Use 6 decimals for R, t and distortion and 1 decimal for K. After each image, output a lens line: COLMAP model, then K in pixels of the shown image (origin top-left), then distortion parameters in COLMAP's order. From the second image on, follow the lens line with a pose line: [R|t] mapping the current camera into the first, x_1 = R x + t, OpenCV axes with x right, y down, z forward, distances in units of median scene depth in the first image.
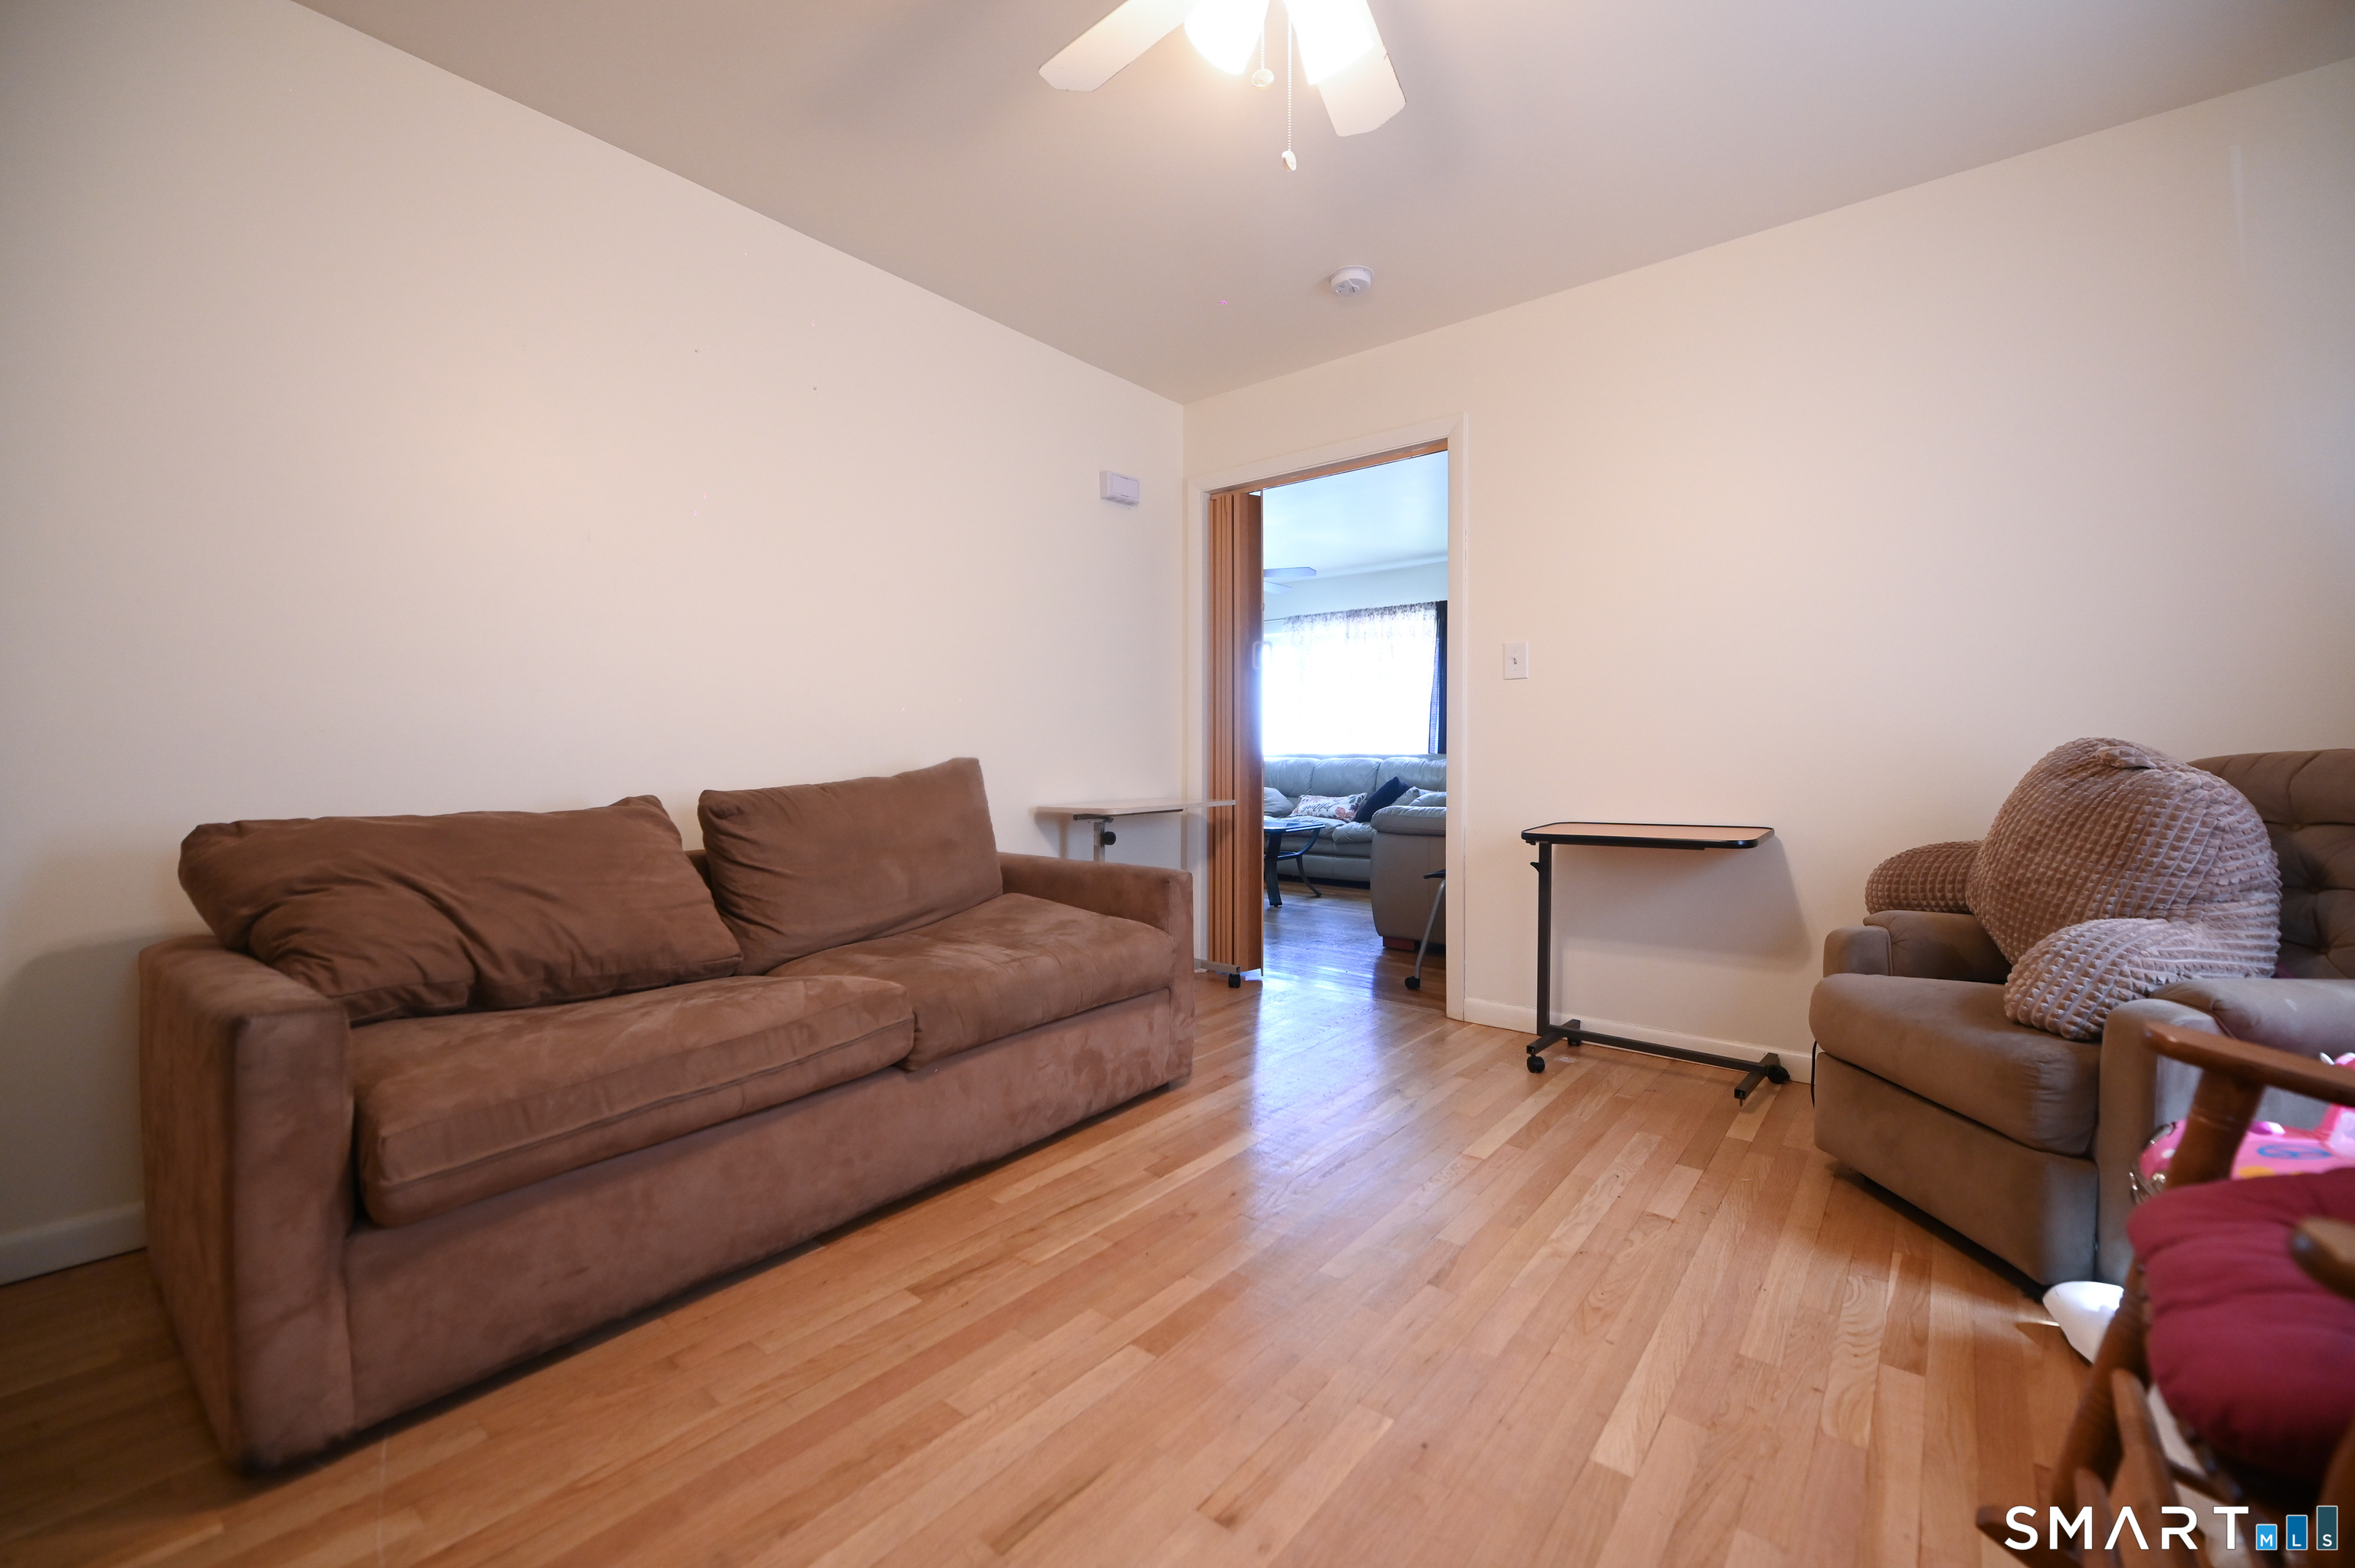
lens RADIAL K [[962.0, 0, 1176.4], [0, 962.0, 775.8], [0, 0, 1]] dist [-0.004460, -0.000668]
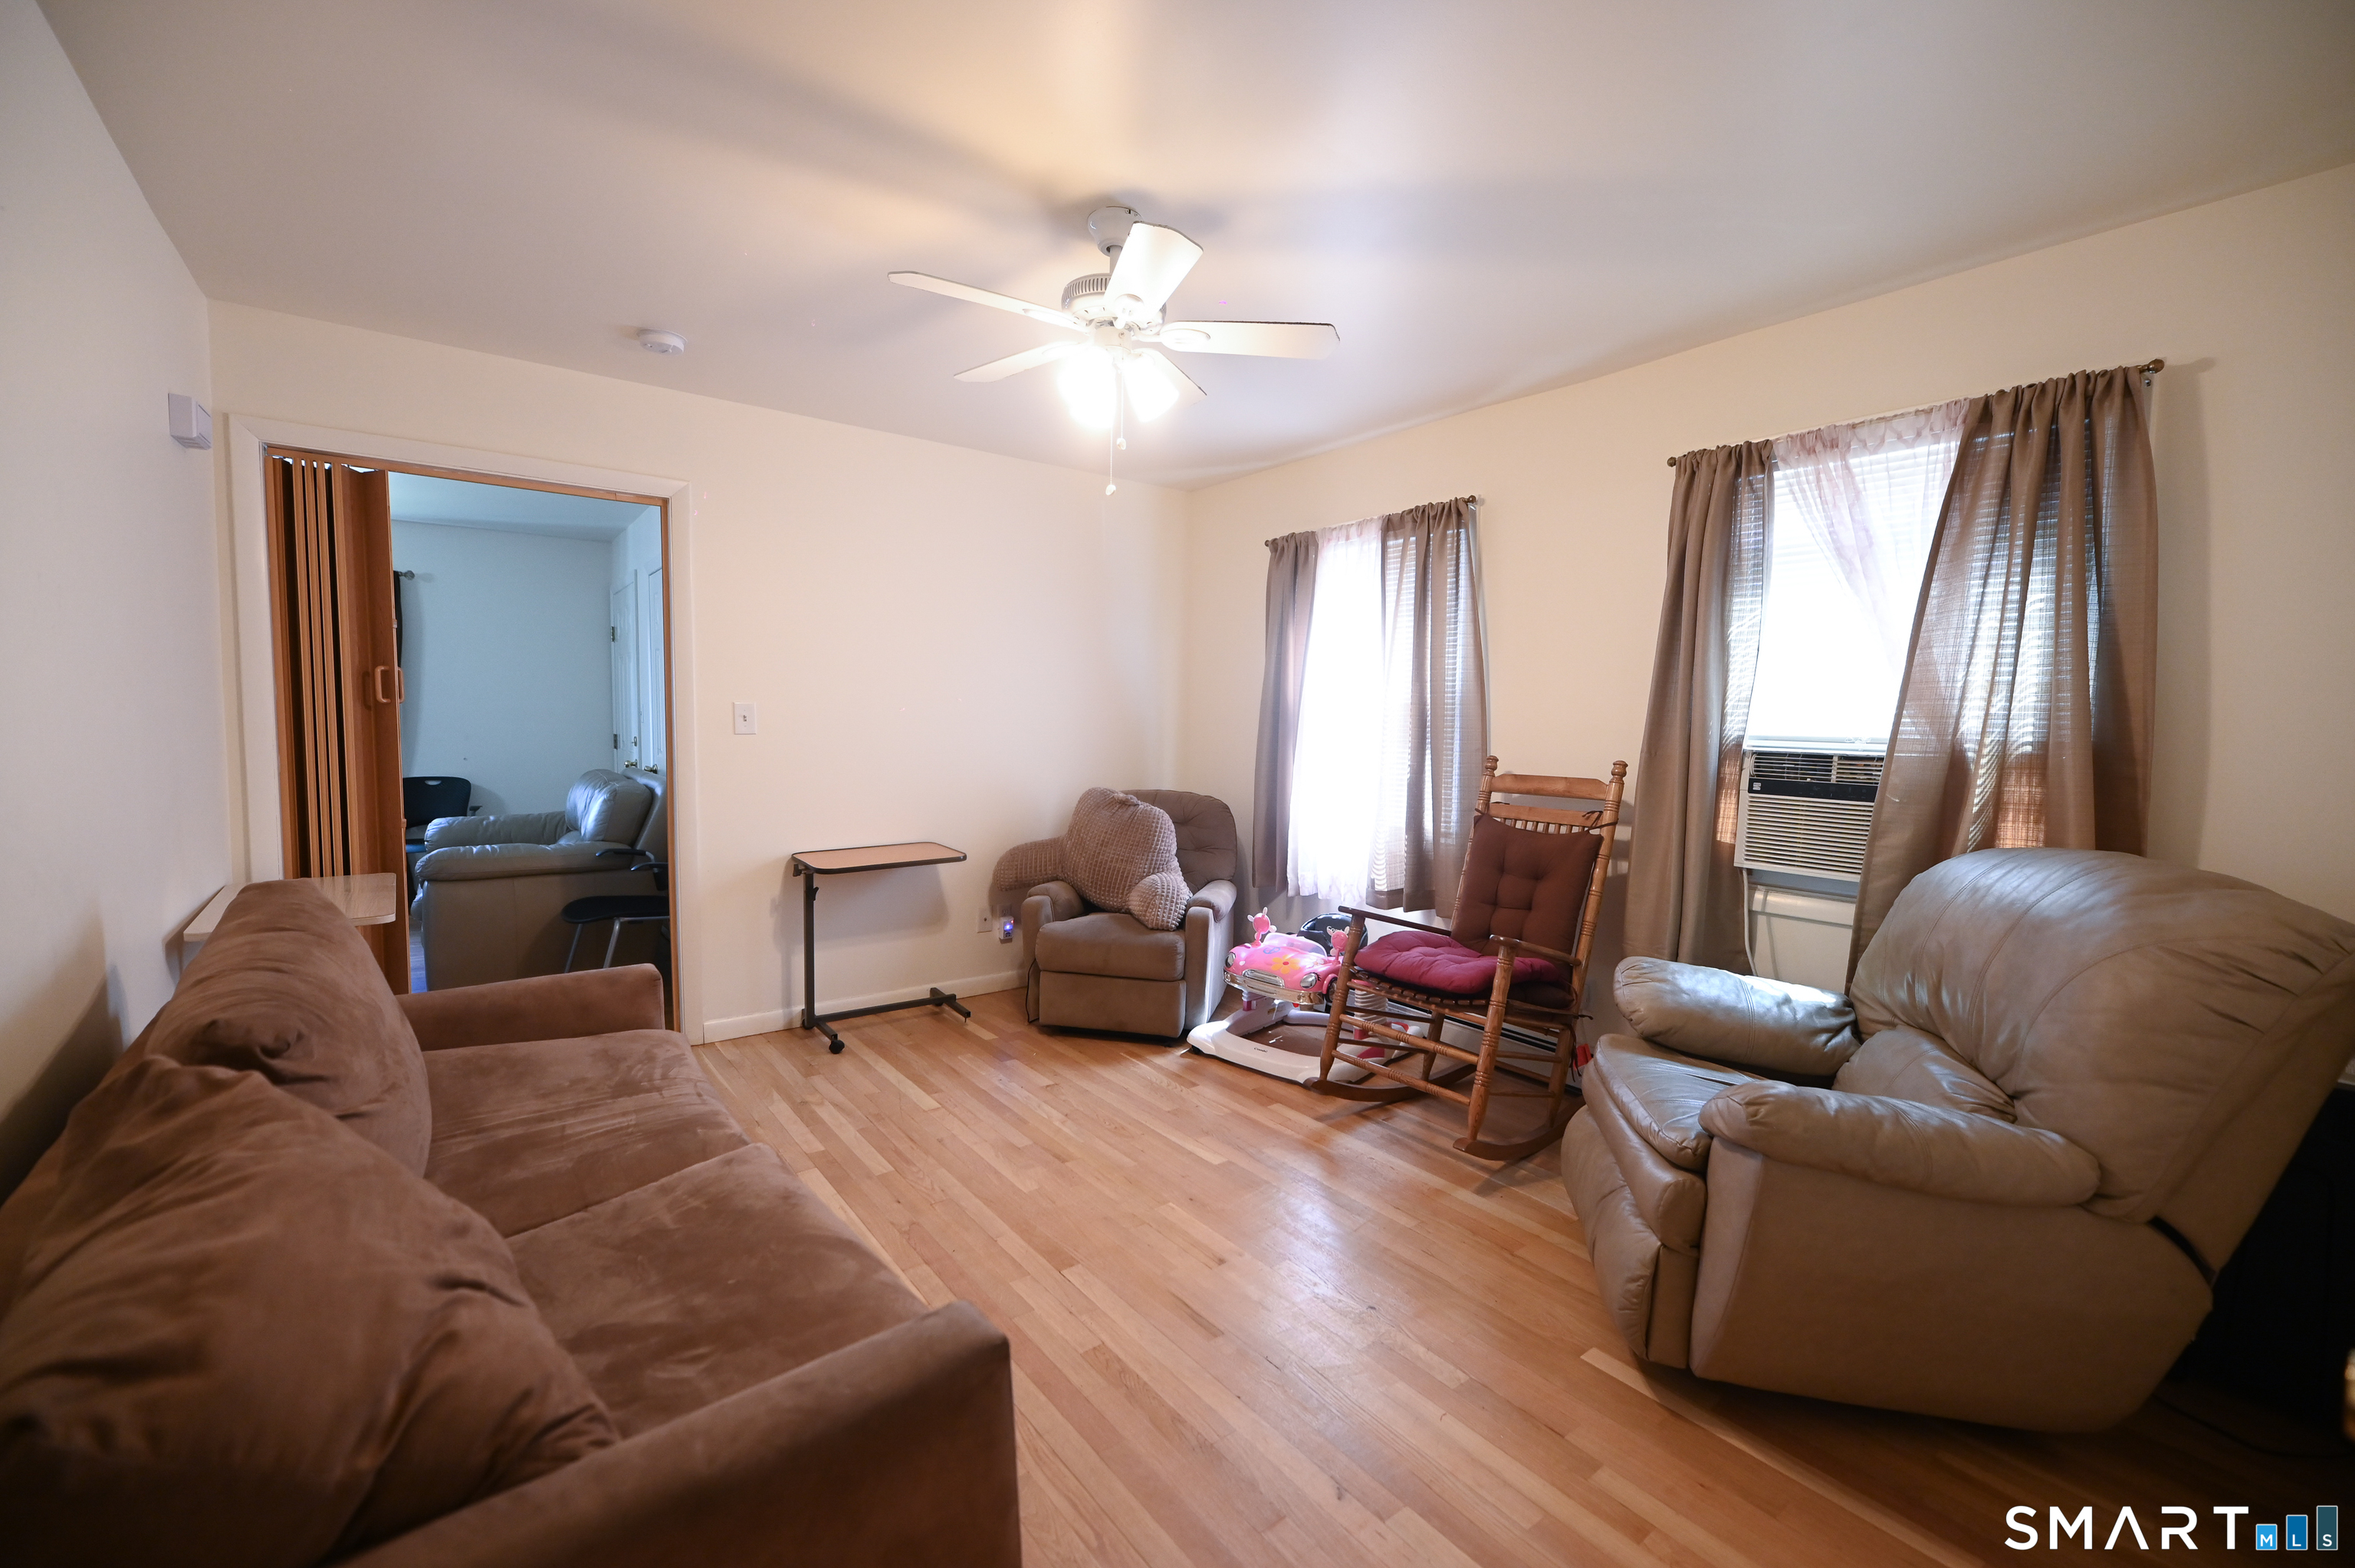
lens RADIAL K [[962.0, 0, 1177.6], [0, 962.0, 778.5], [0, 0, 1]] dist [-0.004460, -0.000668]
pose [[0.219738, -0.059258, 0.973757, -0.935692], [0.002269, 0.998182, 0.060233, -0.165870], [-0.975556, -0.011026, 0.219473, 0.346197]]
